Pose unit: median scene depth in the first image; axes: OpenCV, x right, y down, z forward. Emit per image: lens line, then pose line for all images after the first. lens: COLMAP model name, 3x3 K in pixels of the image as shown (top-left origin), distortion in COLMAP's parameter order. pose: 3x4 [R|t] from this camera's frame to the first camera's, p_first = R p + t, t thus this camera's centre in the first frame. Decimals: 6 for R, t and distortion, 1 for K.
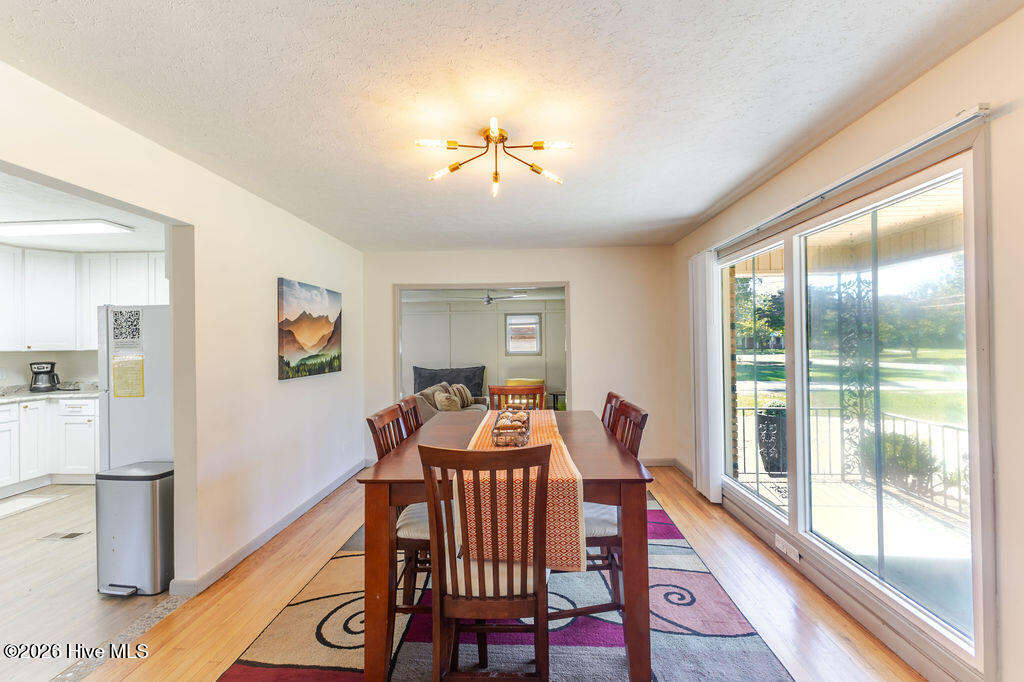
lens RADIAL K [[439.1, 0, 512.0], [0, 439.1, 341.0], [0, 0, 1]] dist [0.007790, 0.000026]
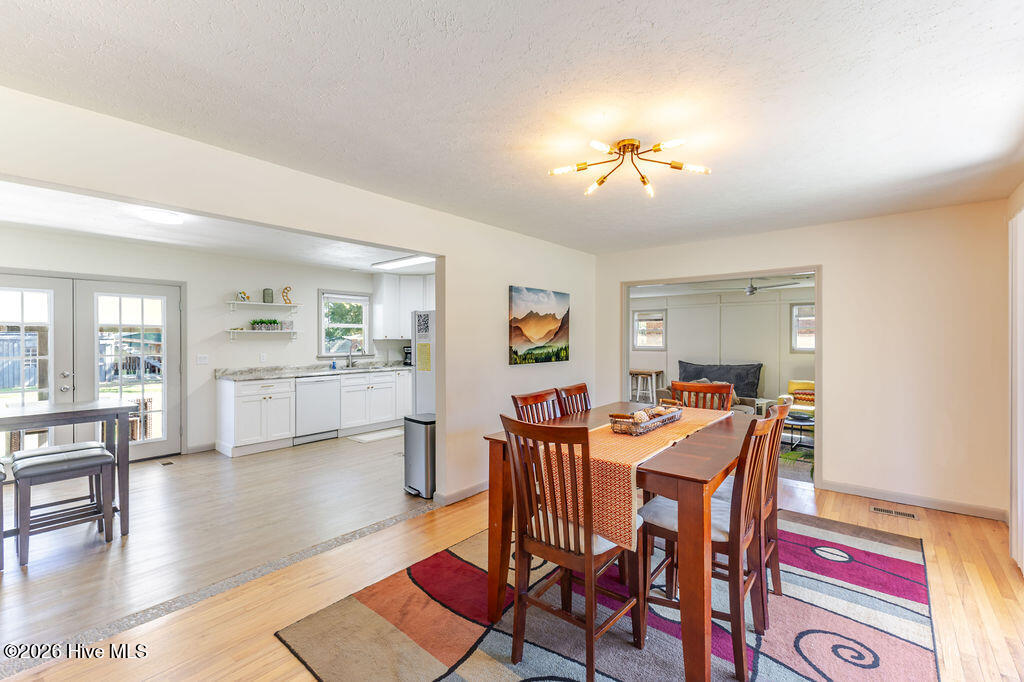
lens RADIAL K [[442.3, 0, 512.0], [0, 442.3, 341.0], [0, 0, 1]] dist [-0.001853, -0.000126]
pose [[0.787557, 0.018122, -0.615975, 0.274101], [-0.008111, 0.999786, 0.019043, -0.006137], [0.616188, -0.010001, 0.787535, -0.018424]]
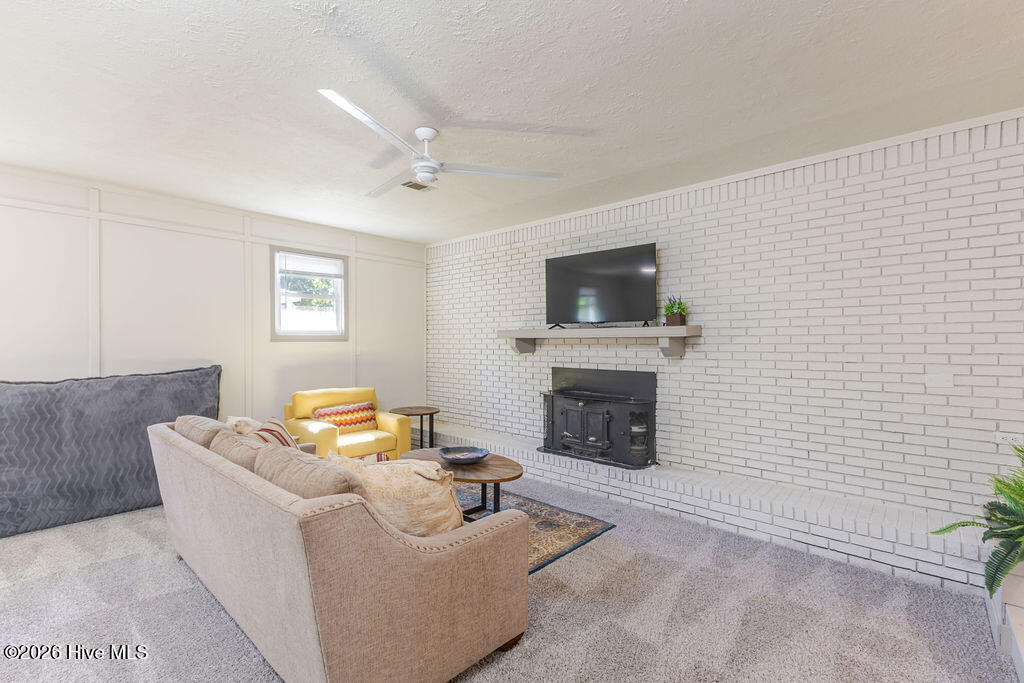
lens RADIAL K [[442.3, 0, 512.0], [0, 442.3, 341.5], [0, 0, 1]] dist [-0.001853, -0.000126]
pose [[0.668405, 0.006895, 0.743765, -0.569114], [0.011992, 0.999727, -0.020045, 0.141331], [-0.743701, 0.022317, 0.668140, 1.642971]]
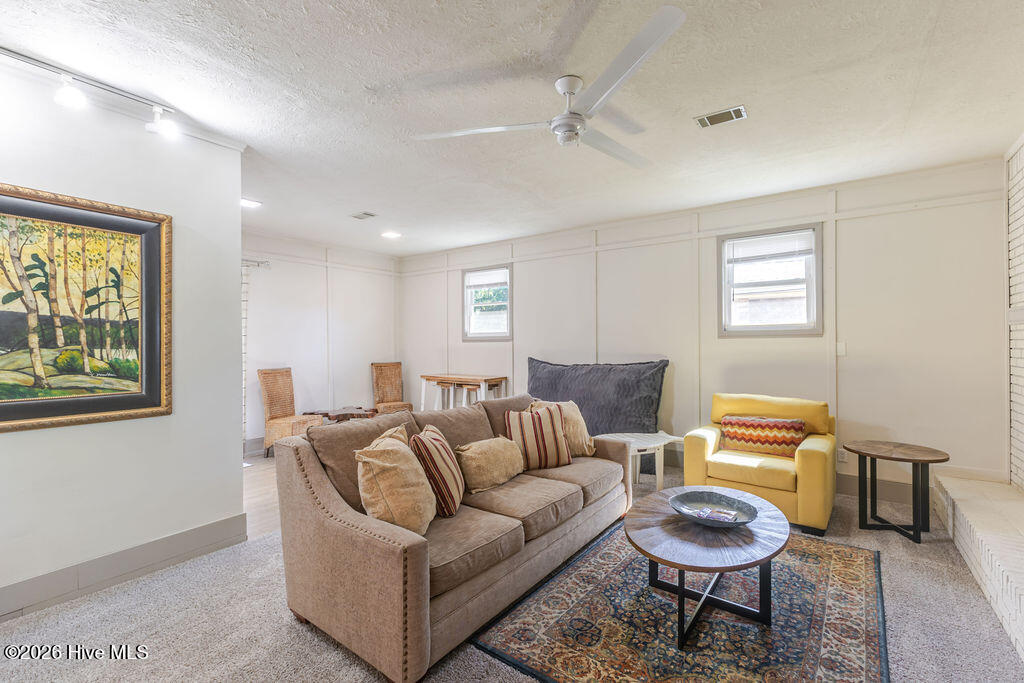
lens RADIAL K [[443.3, 0, 525.1], [0, 443.3, 346.3], [0, 0, 1]] dist [-0.000762, -0.000047]
pose [[0.835032, 0.007319, -0.550153, 0.197439], [-0.002872, 0.999956, 0.008943, 0.120722], [0.550194, -0.005887, 0.835016, 1.704655]]
